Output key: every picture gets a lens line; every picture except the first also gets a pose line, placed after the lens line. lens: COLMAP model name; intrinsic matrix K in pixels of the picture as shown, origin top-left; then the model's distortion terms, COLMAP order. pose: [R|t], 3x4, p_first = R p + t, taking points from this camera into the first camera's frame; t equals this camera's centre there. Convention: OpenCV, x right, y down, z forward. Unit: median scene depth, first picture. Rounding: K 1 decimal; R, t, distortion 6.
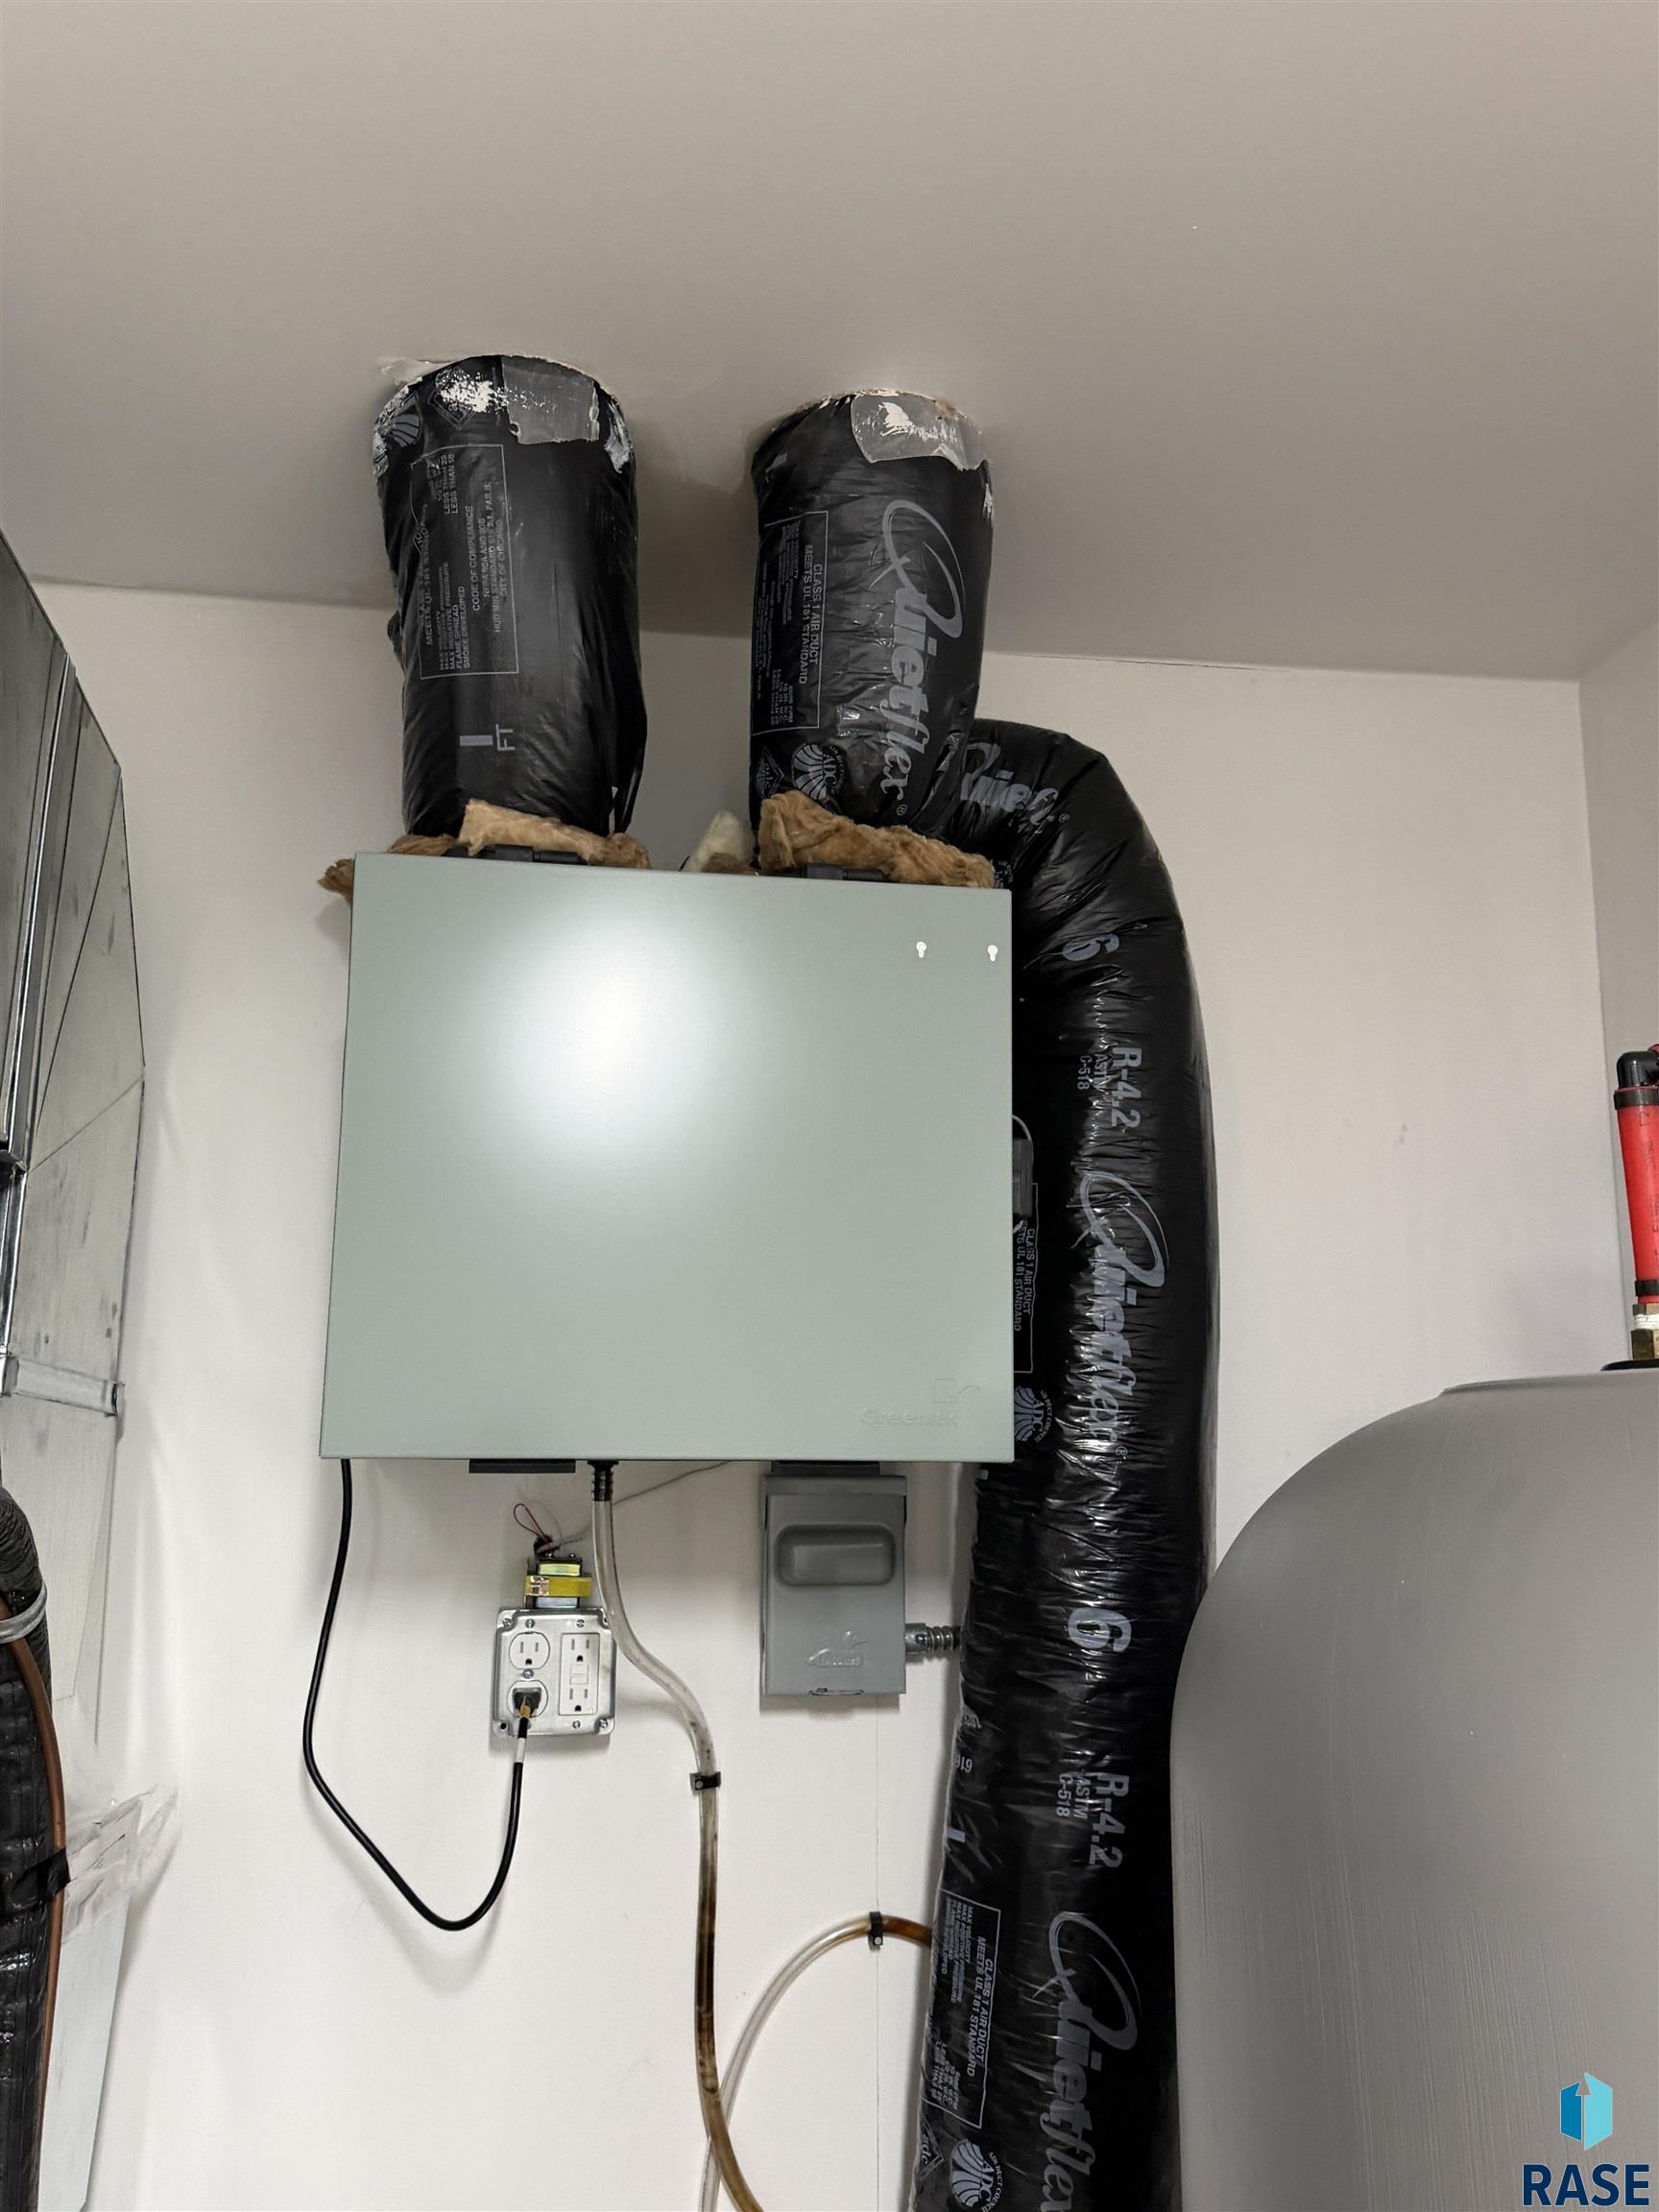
lens RADIAL K [[1862.6, 0, 829.8], [0, 1862.6, 1102.7], [0, 0, 1]] dist [0.002399, 0.000571]
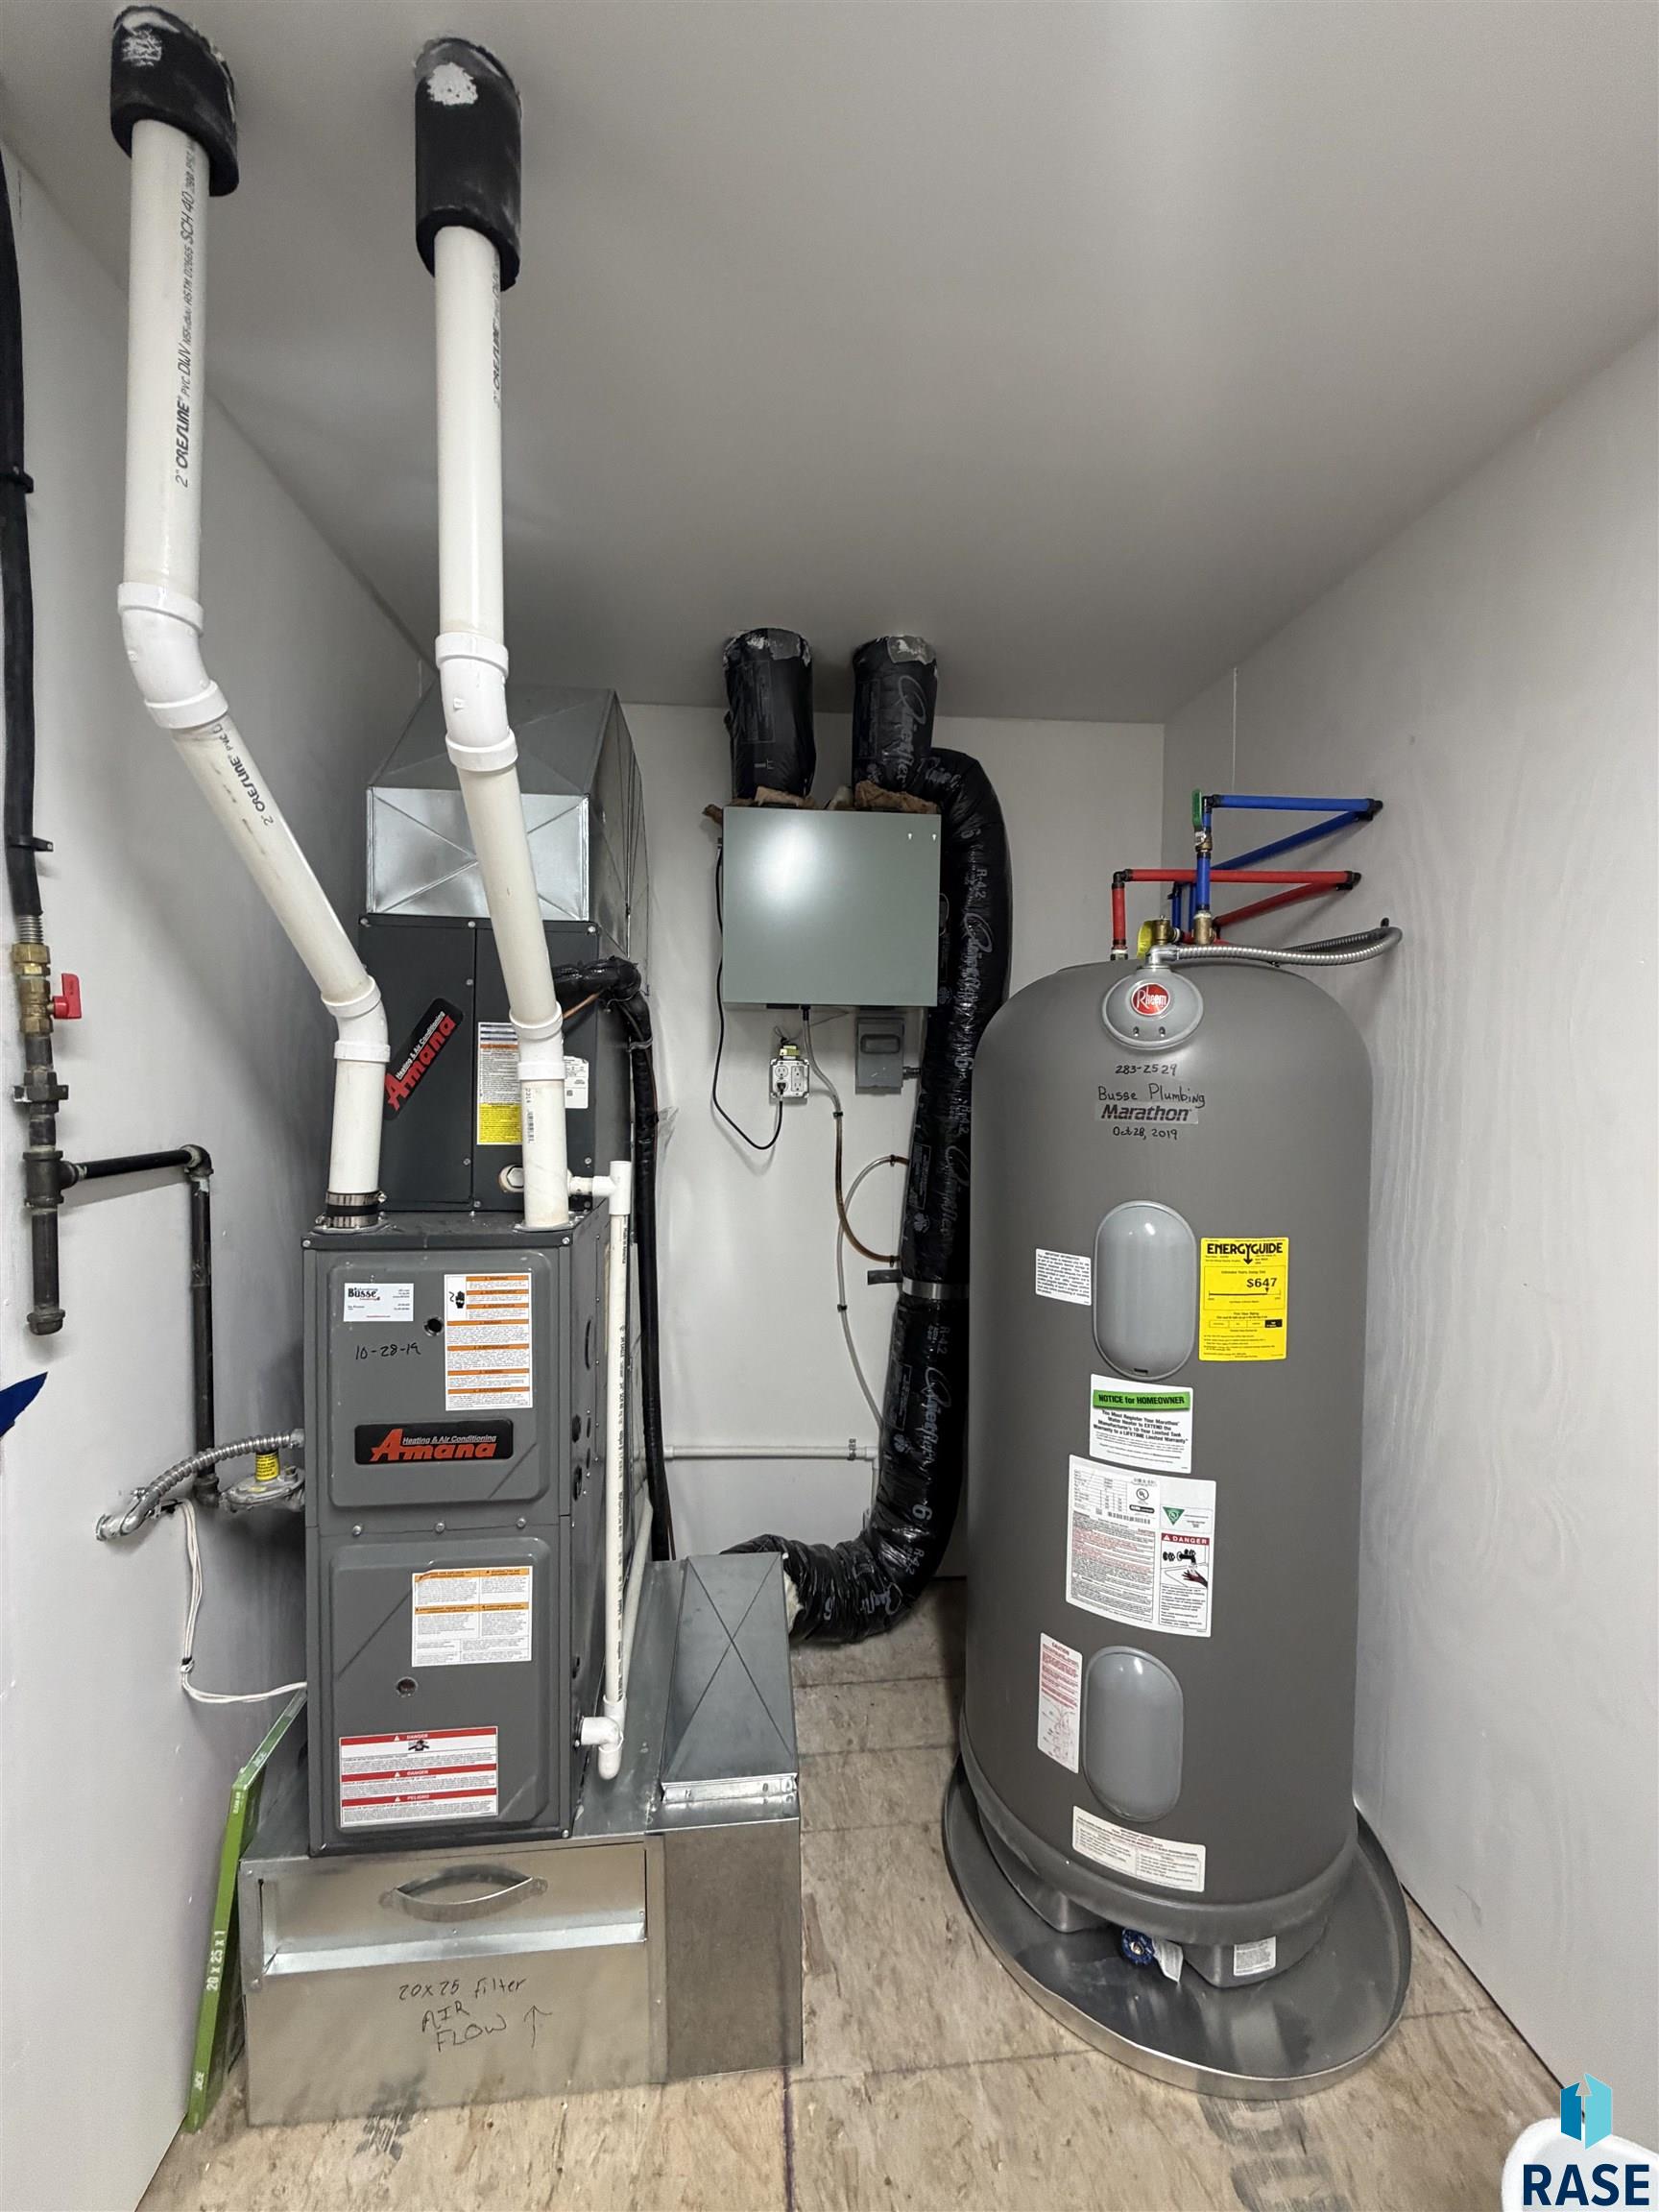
lens RADIAL K [[881.6, 0, 828.1], [0, 881.6, 1092.5], [0, 0, 1]] dist [-0.000808, 0.000240]
pose [[0.998463, 0.003794, -0.055294, -0.001914], [0.008513, 0.975321, 0.220629, 0.004628], [0.054766, -0.220761, 0.973789, -0.454583]]
